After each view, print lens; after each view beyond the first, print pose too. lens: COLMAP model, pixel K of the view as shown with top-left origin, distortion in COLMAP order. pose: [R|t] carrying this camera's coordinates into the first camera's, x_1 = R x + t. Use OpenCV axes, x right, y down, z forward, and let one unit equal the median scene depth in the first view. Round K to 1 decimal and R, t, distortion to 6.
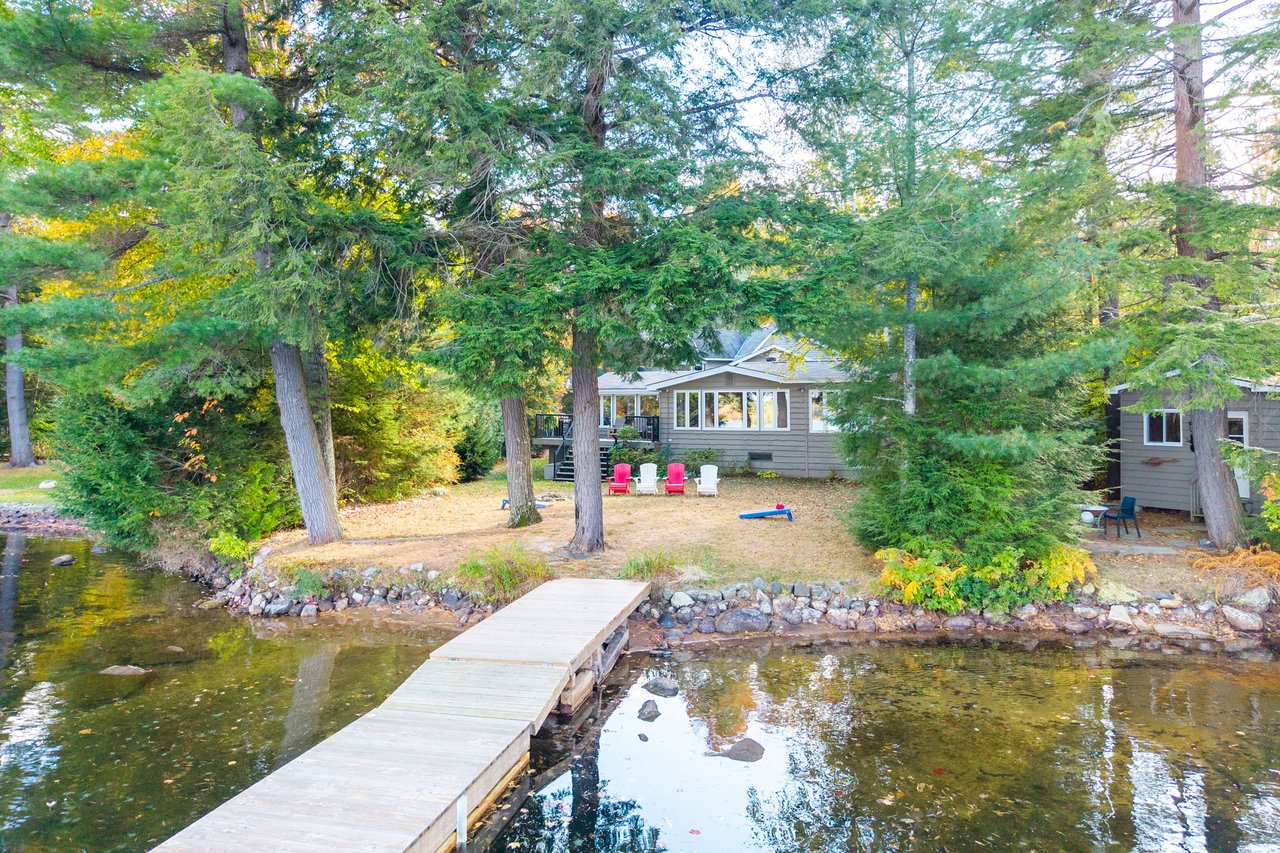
lens RADIAL K [[874.3, 0, 641.2], [0, 874.3, 360.2], [0, 0, 1]] dist [0.005064, 0.000011]
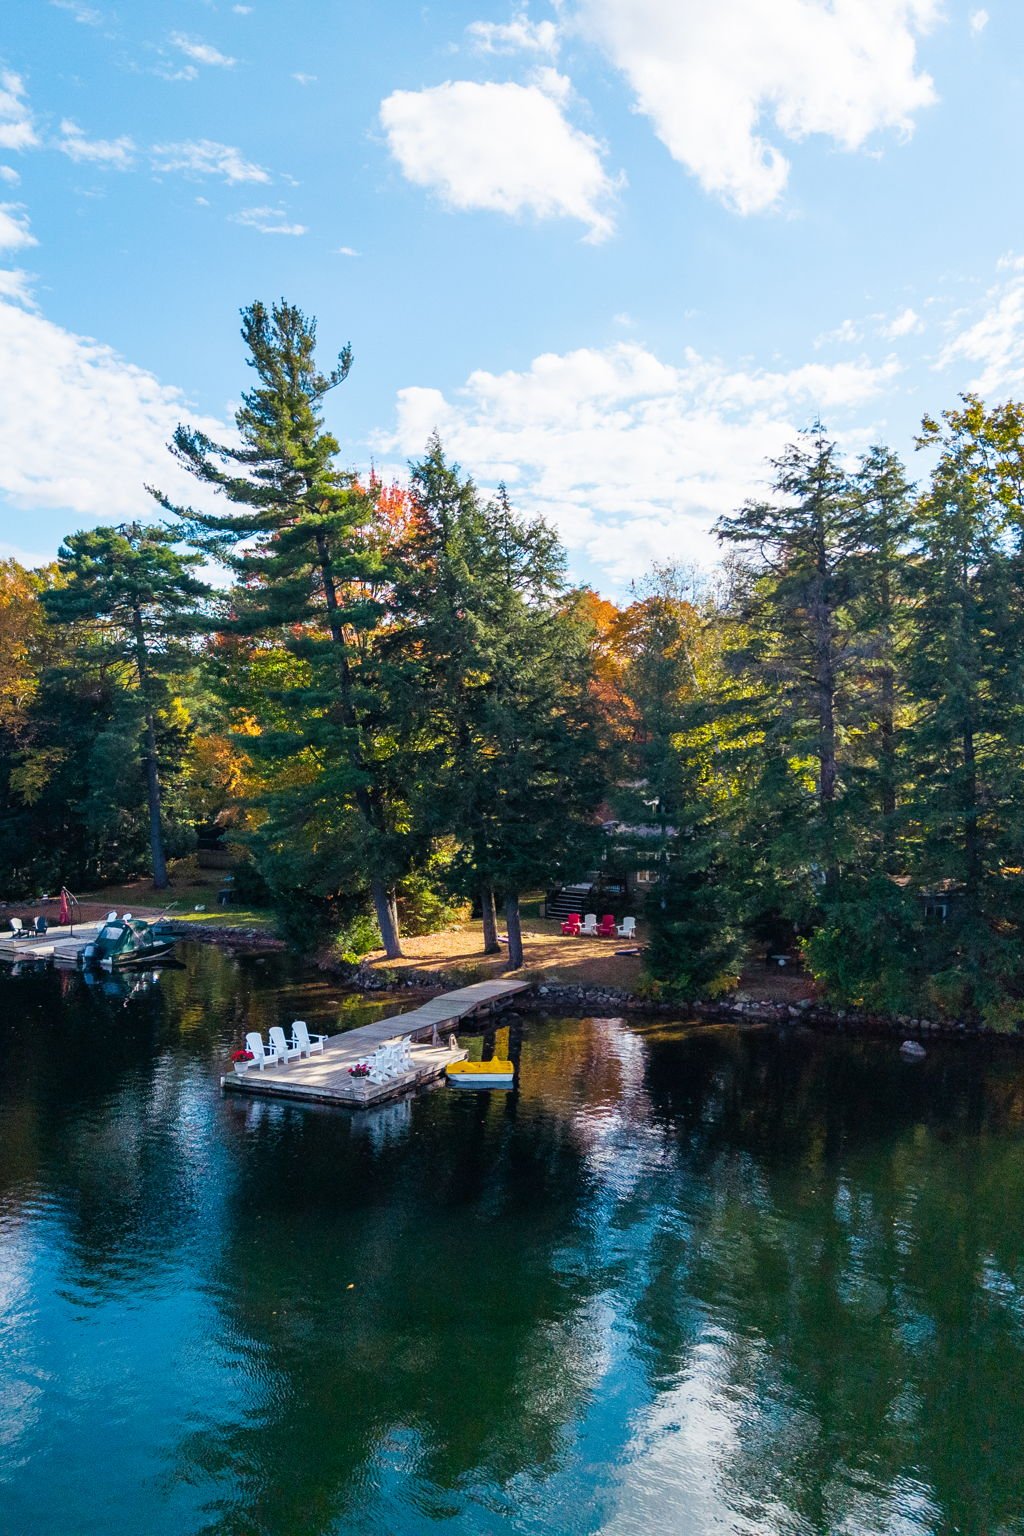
lens RADIAL K [[1230.3, 0, 450.8], [0, 1230.3, 766.0], [0, 0, 1]] dist [0.040845, 0.000186]
pose [[0.961675, -0.000794, -0.274189, 0.564861], [0.015049, 0.998641, 0.049891, -0.386941], [0.273777, -0.052105, 0.960381, -1.730924]]
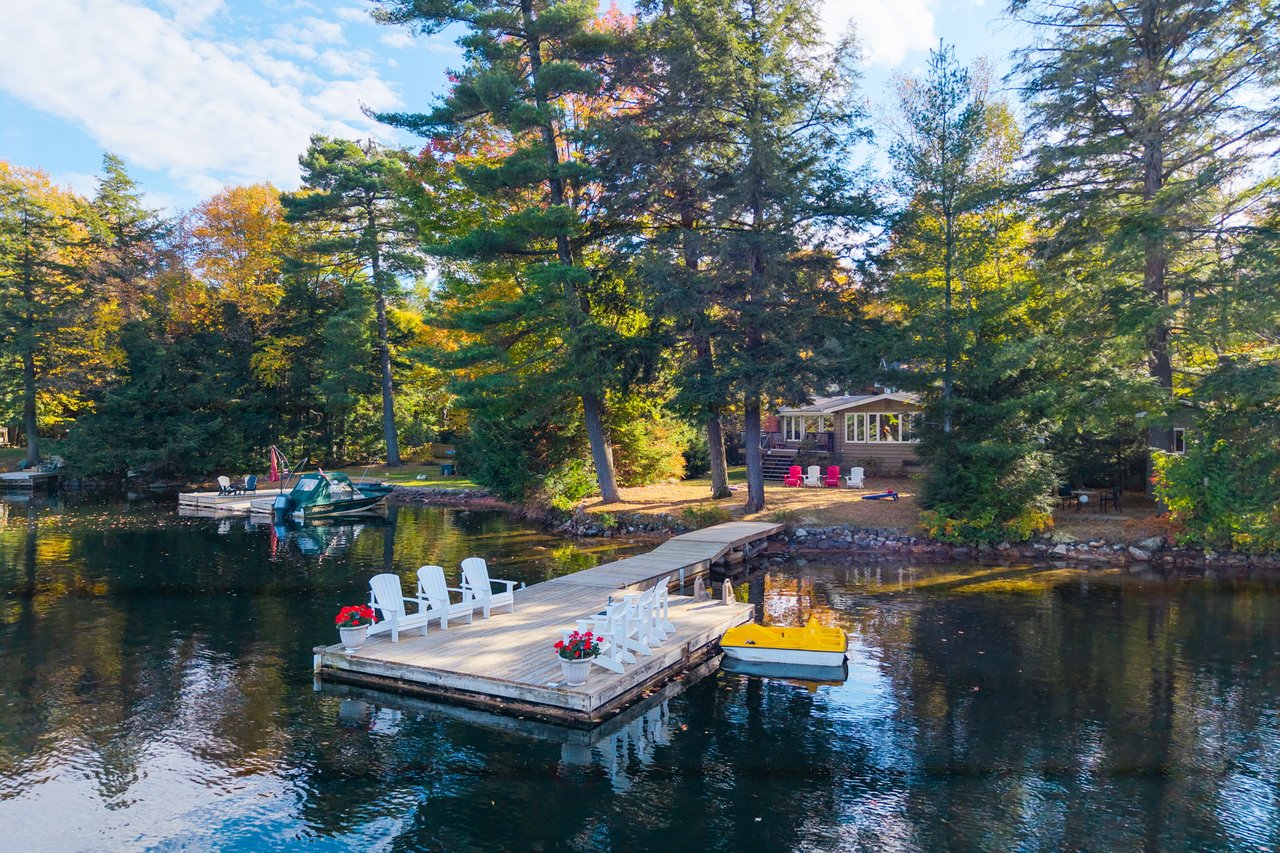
lens RADIAL K [[818.9, 0, 635.0], [0, 818.9, 412.1], [0, 0, 1]] dist [0.000822, -0.001667]
pose [[0.963431, -0.007024, -0.267863, 0.140421], [0.017797, 0.999126, 0.037811, -0.042615], [0.267364, -0.041196, 0.962715, -0.607496]]
